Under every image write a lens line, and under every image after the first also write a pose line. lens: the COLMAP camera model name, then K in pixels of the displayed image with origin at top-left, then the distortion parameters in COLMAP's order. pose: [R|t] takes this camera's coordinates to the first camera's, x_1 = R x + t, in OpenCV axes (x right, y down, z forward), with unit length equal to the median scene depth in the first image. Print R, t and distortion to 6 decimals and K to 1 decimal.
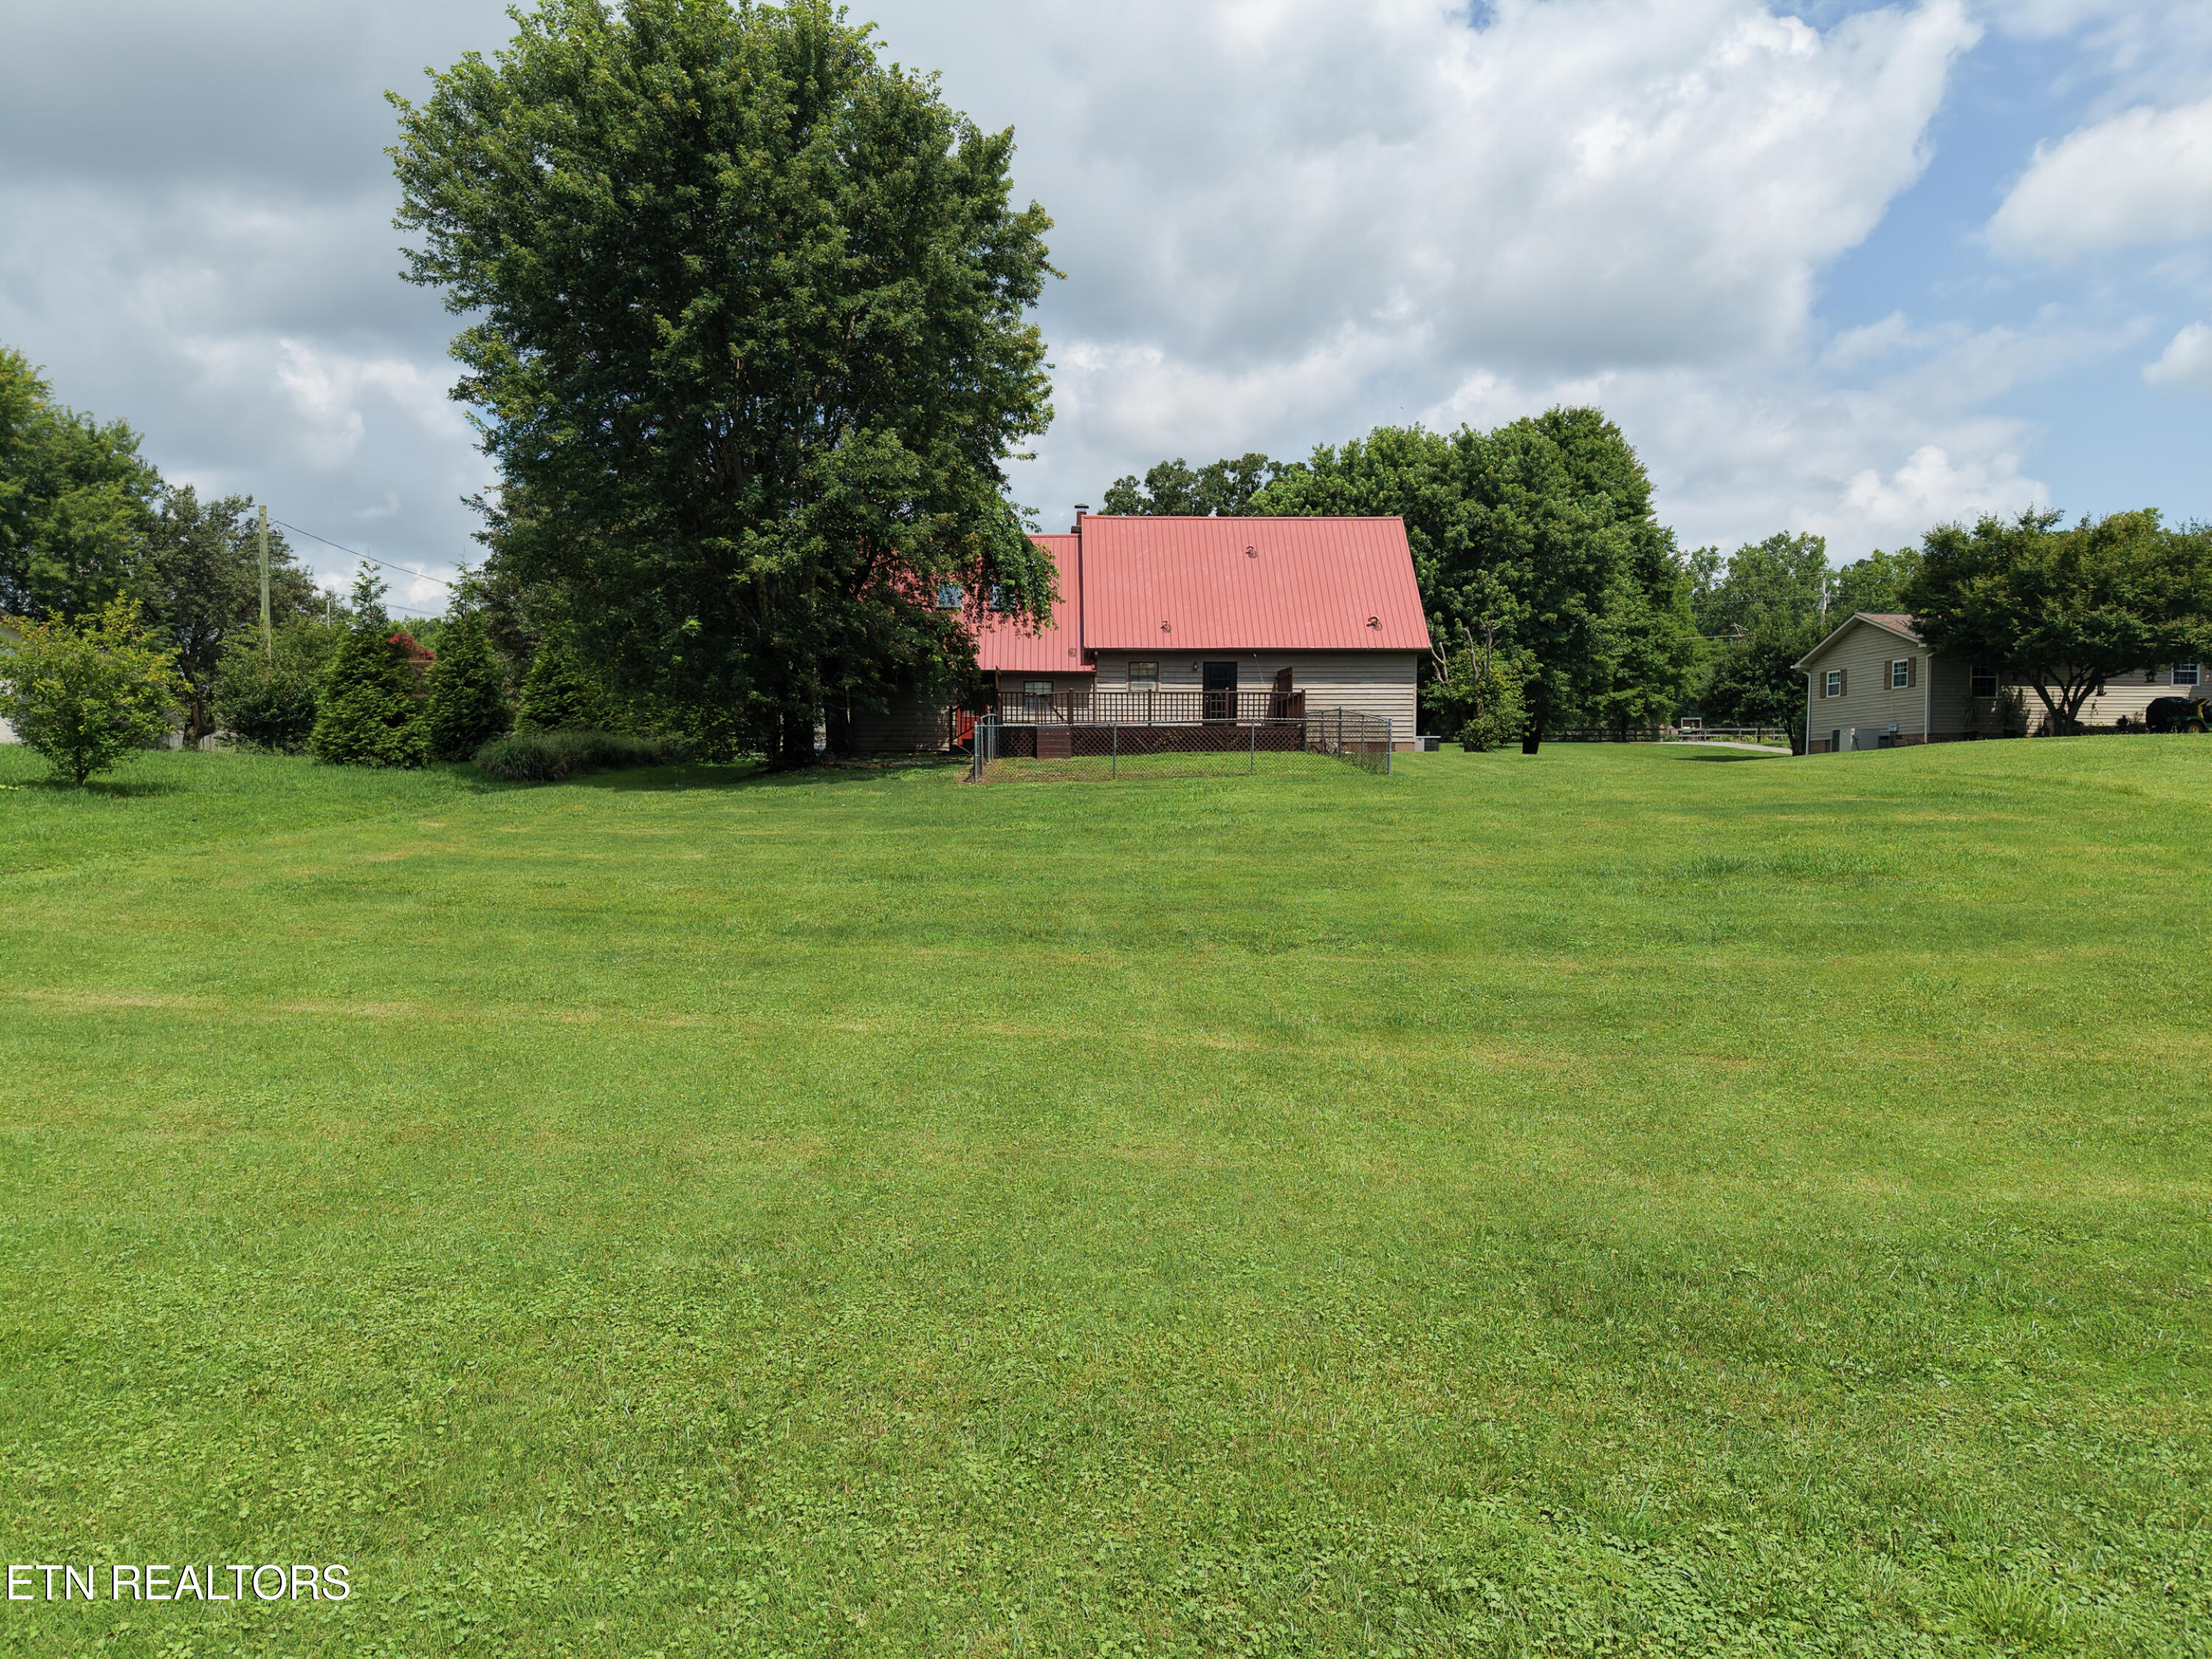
lens RADIAL K [[1488.1, 0, 1106.0], [0, 1488.1, 829.5], [0, 0, 1]] dist [0.014677, -0.007794]
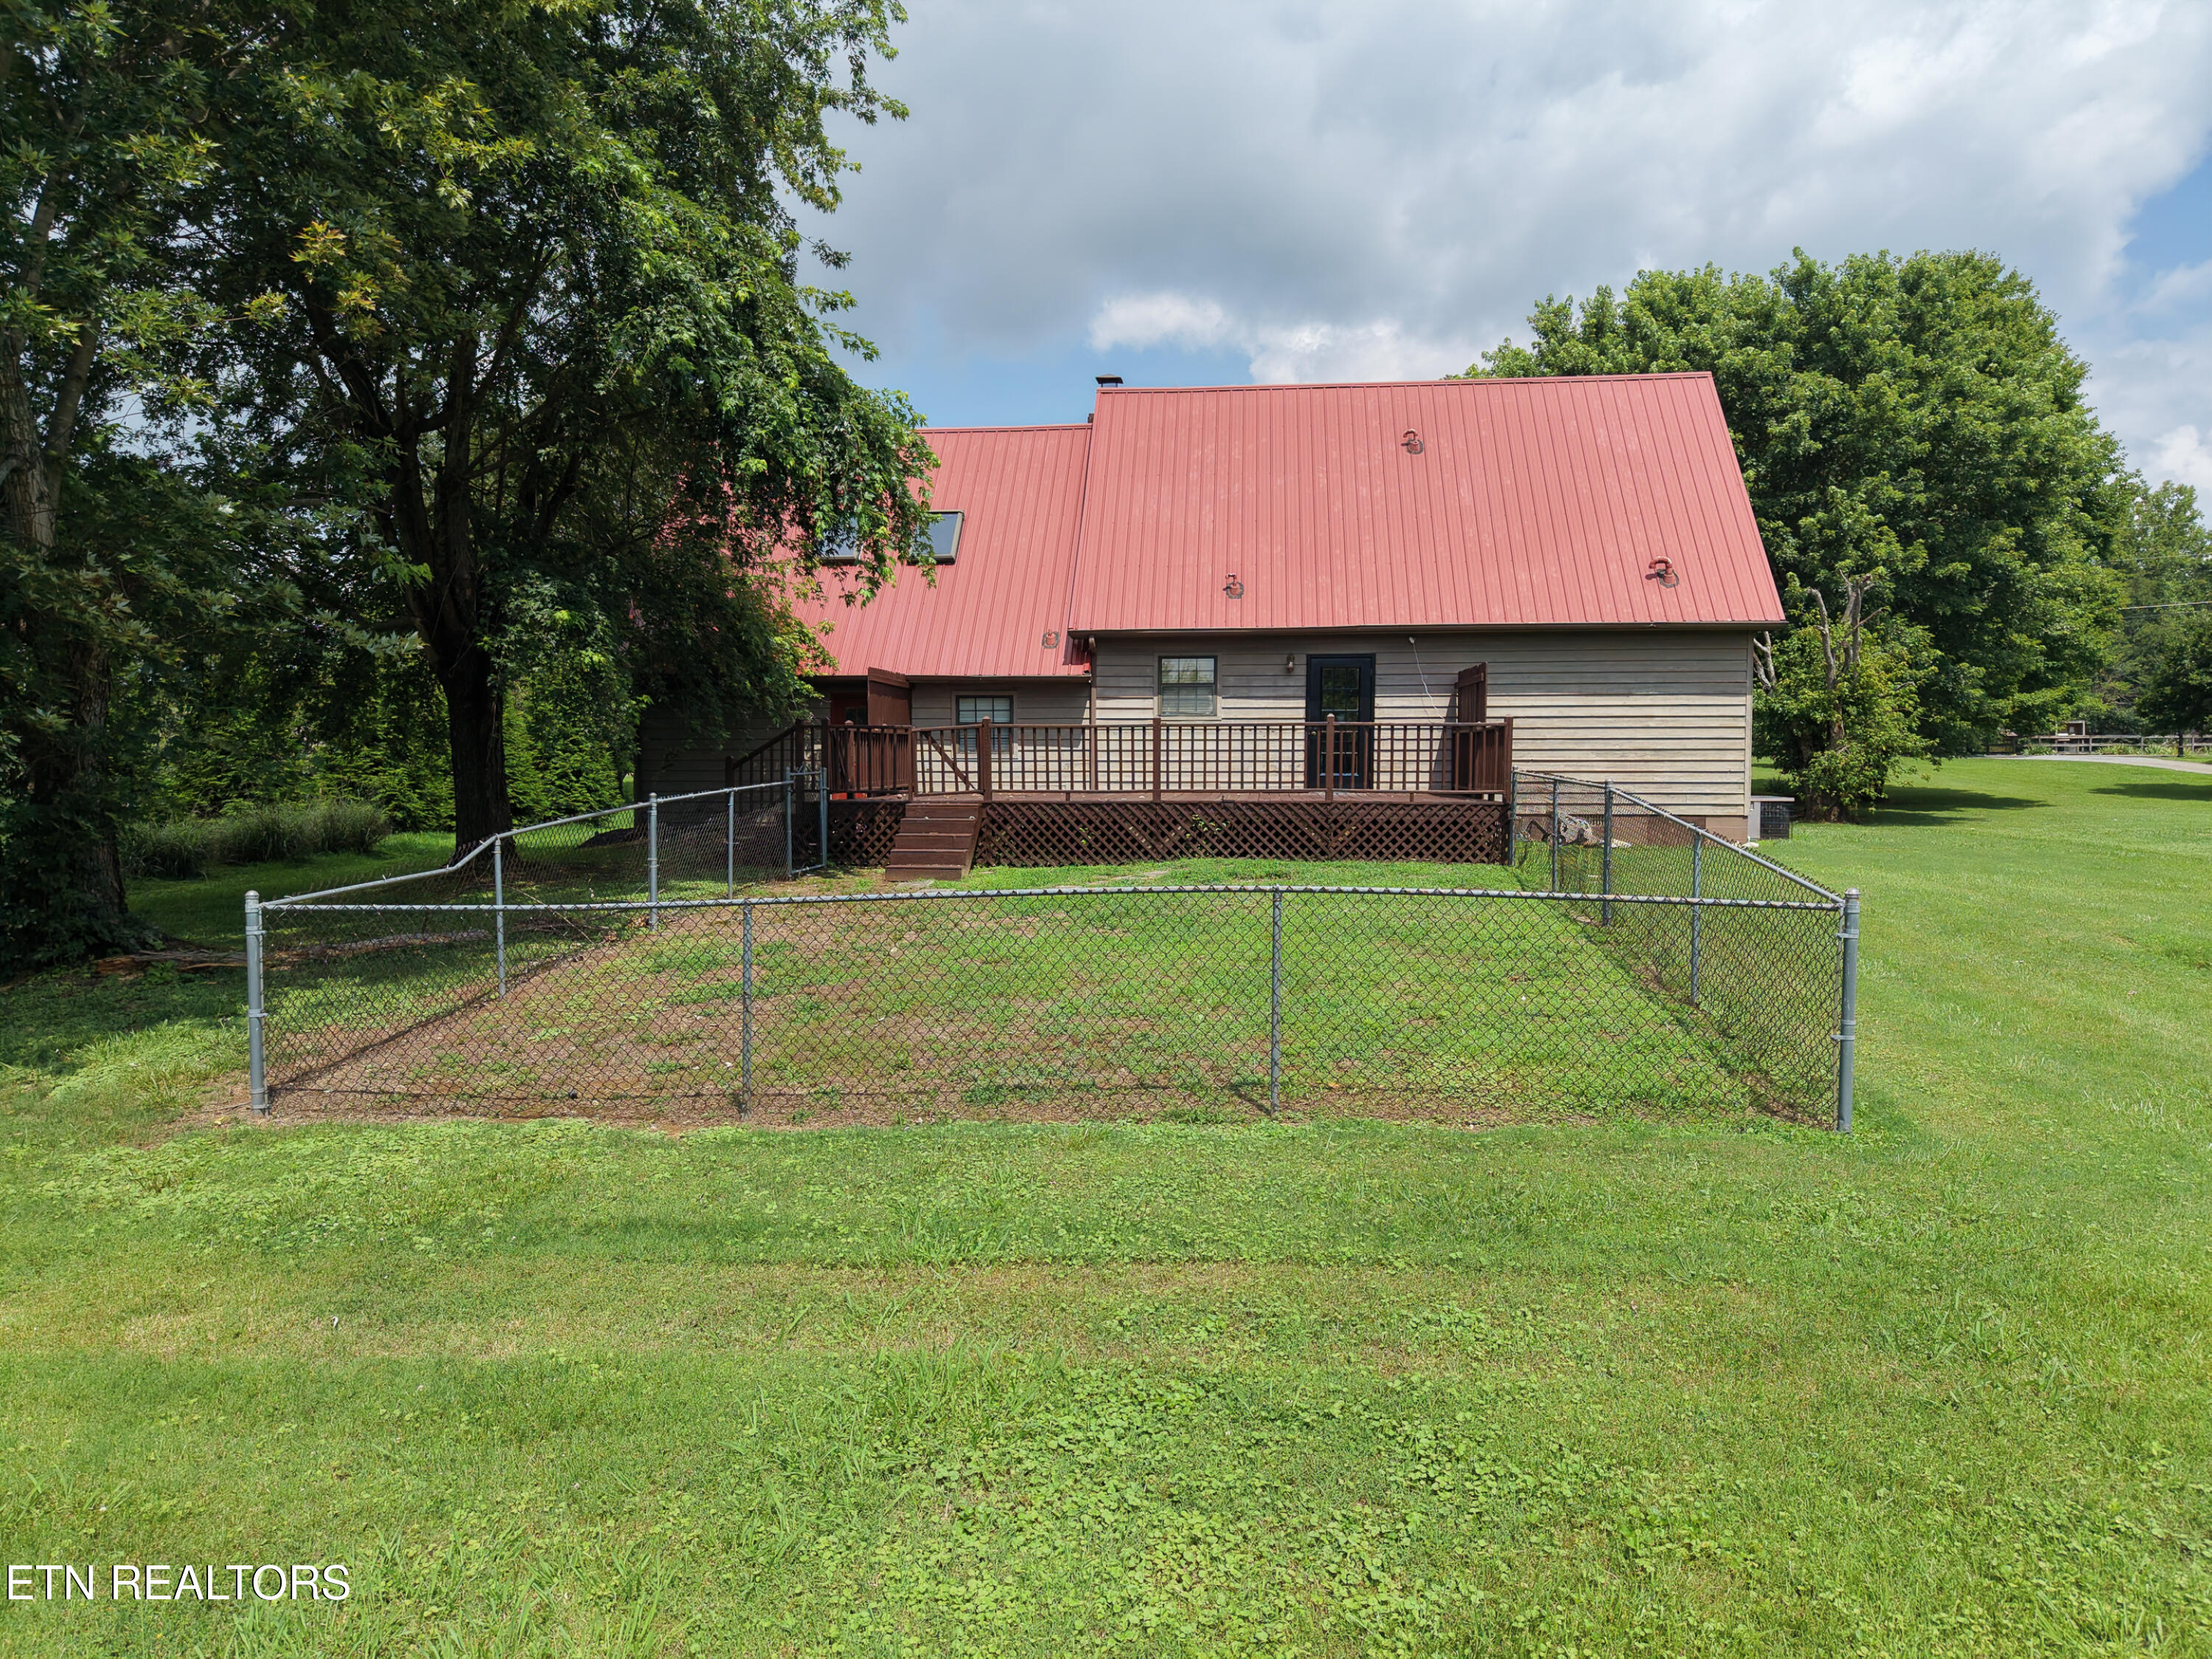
lens RADIAL K [[1473.8, 0, 1106.0], [0, 1473.8, 829.5], [0, 0, 1]] dist [0.037914, -0.039518]
pose [[0.990042, 0.006898, -0.140604, 0.053818], [-0.005931, 0.999956, 0.007294, -0.044510], [0.140648, -0.006388, 0.990039, 0.388485]]
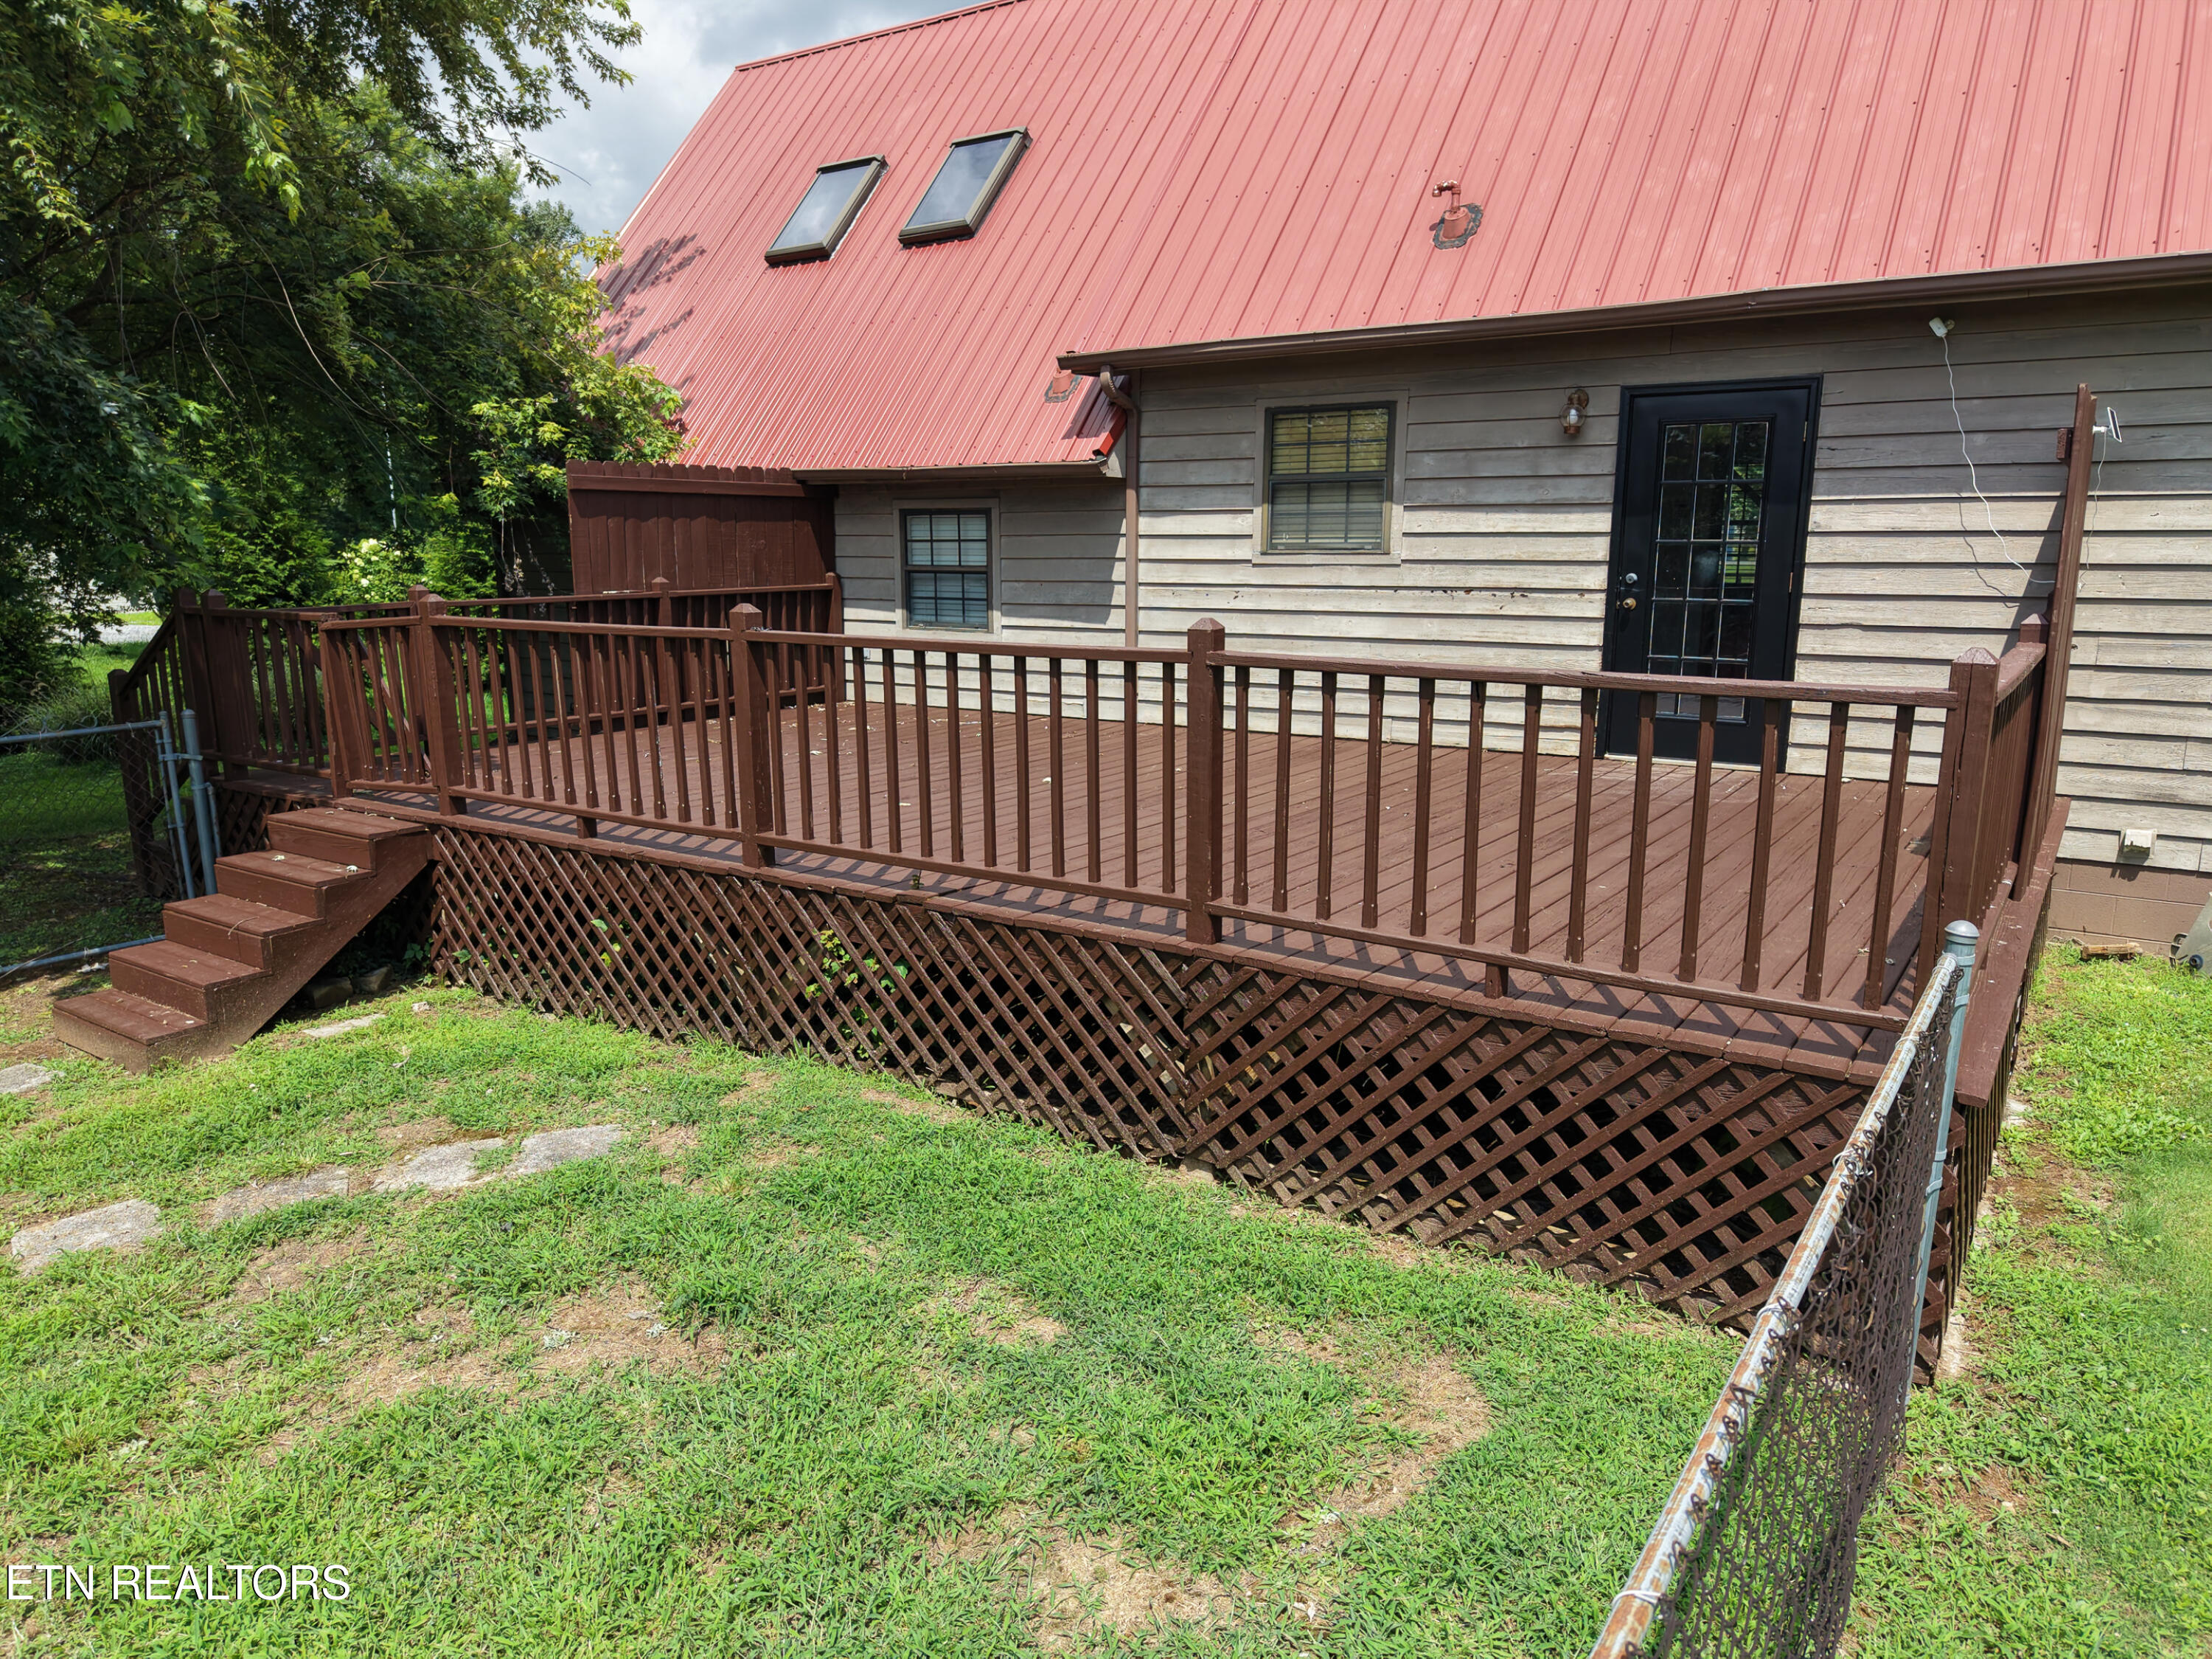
lens RADIAL K [[1473.8, 0, 1106.0], [0, 1473.8, 829.5], [0, 0, 1]] dist [0.037914, -0.039518]
pose [[0.798759, 0.116200, -0.590324, 0.101657], [-0.018933, 0.985541, 0.168376, -0.069301], [0.601354, -0.123315, 0.789409, 0.634580]]
